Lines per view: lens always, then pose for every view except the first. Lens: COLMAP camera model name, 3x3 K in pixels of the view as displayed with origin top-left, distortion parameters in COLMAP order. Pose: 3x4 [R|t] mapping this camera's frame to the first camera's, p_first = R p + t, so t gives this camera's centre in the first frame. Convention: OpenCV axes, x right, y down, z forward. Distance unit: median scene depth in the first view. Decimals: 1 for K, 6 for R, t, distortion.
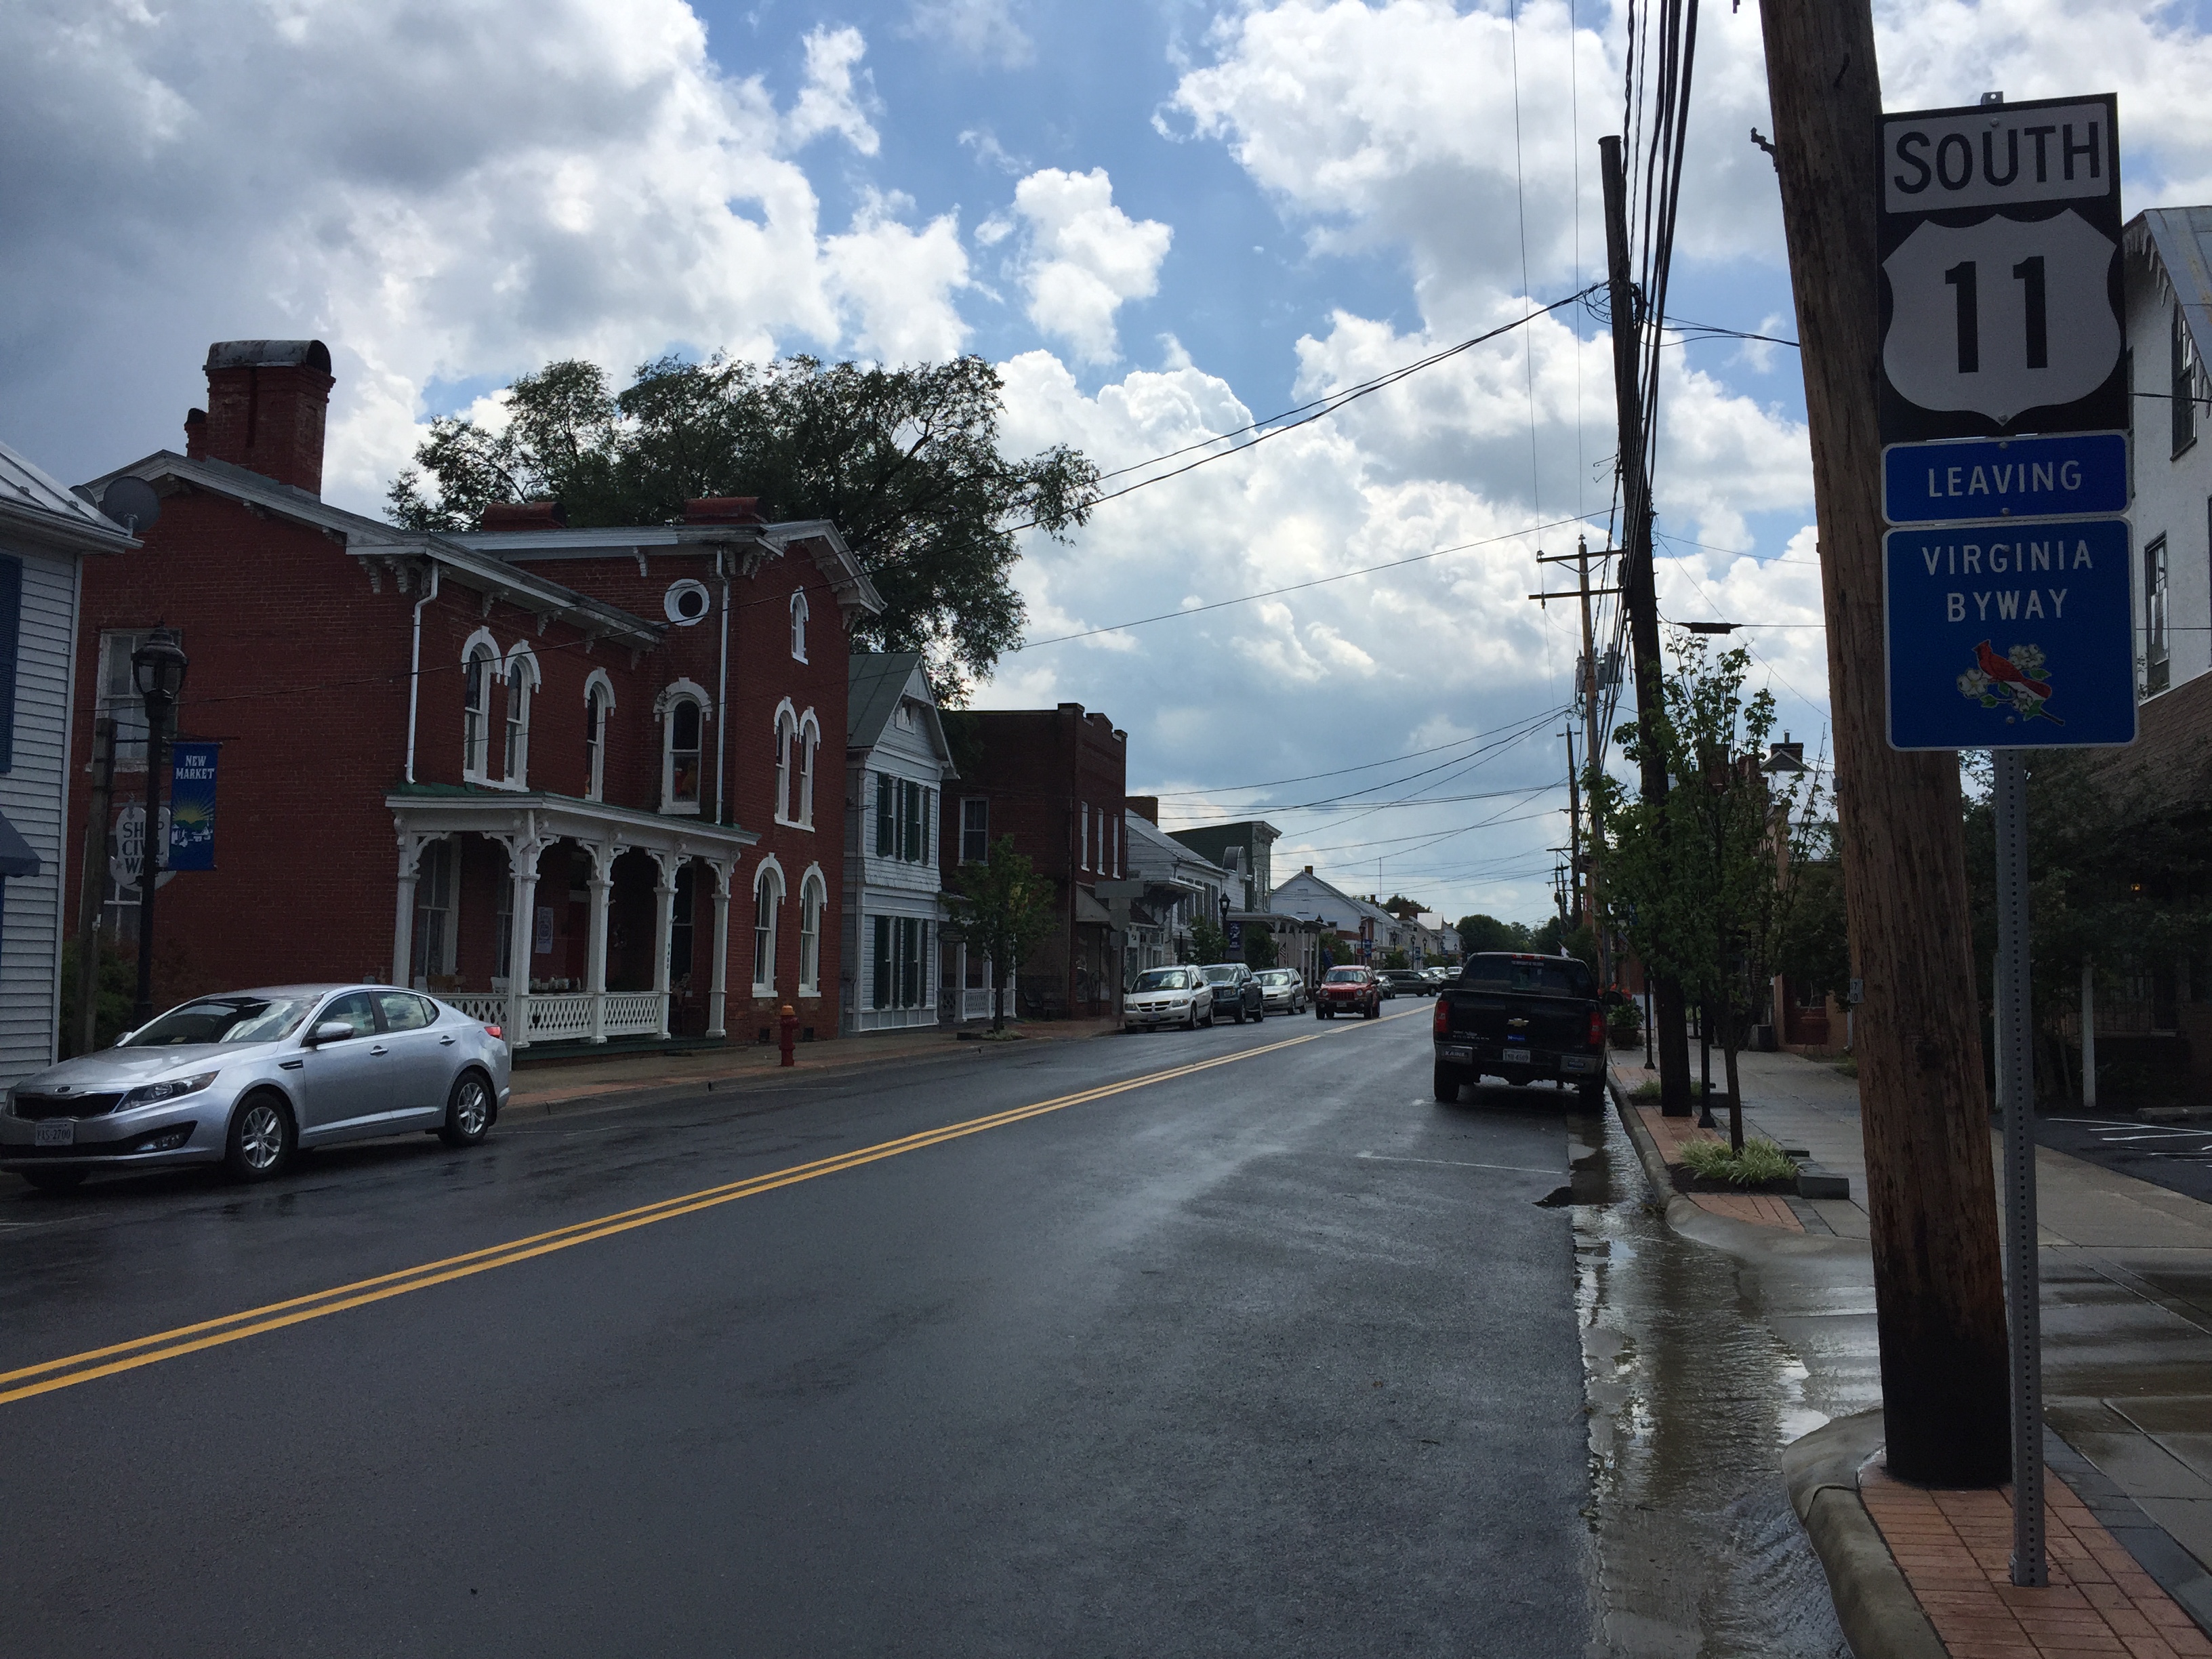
lens RADIAL K [[1900.8, 0, 1106.0], [0, 1900.8, 829.5], [0, 0, 1]] dist [0.135855, -0.000139]
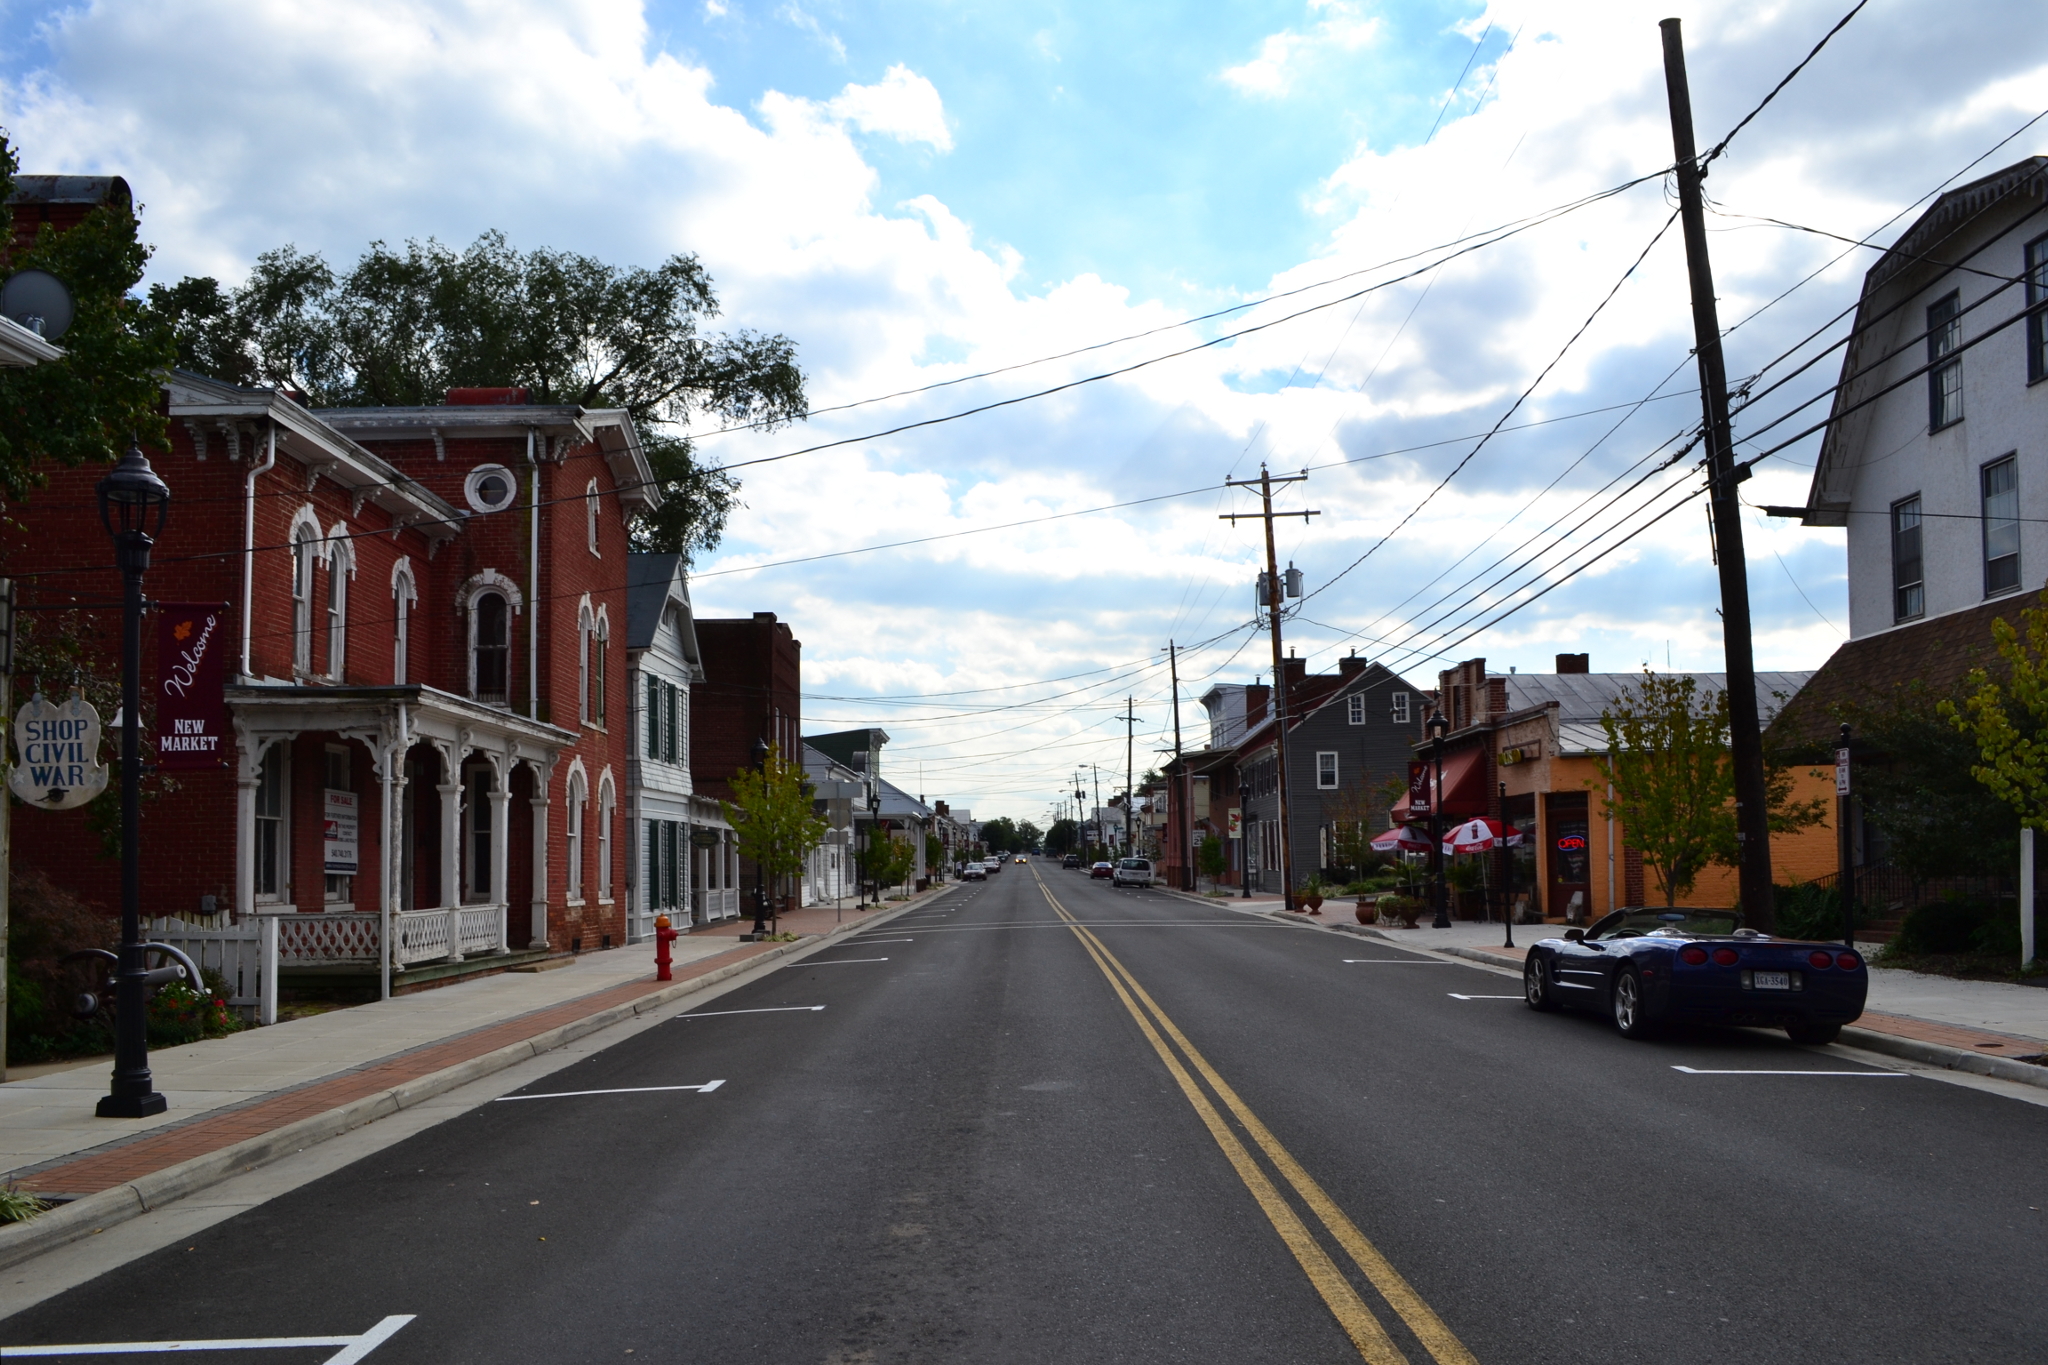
lens RADIAL K [[1621.6, 0, 1027.3], [0, 1621.6, 784.5], [0, 0, 1]] dist [-0.024623, -0.006202]
pose [[0.962805, -0.019486, 0.269492, -0.184722], [0.012675, 0.999555, 0.026989, 0.008364], [-0.269898, -0.022569, 0.962624, 0.167918]]
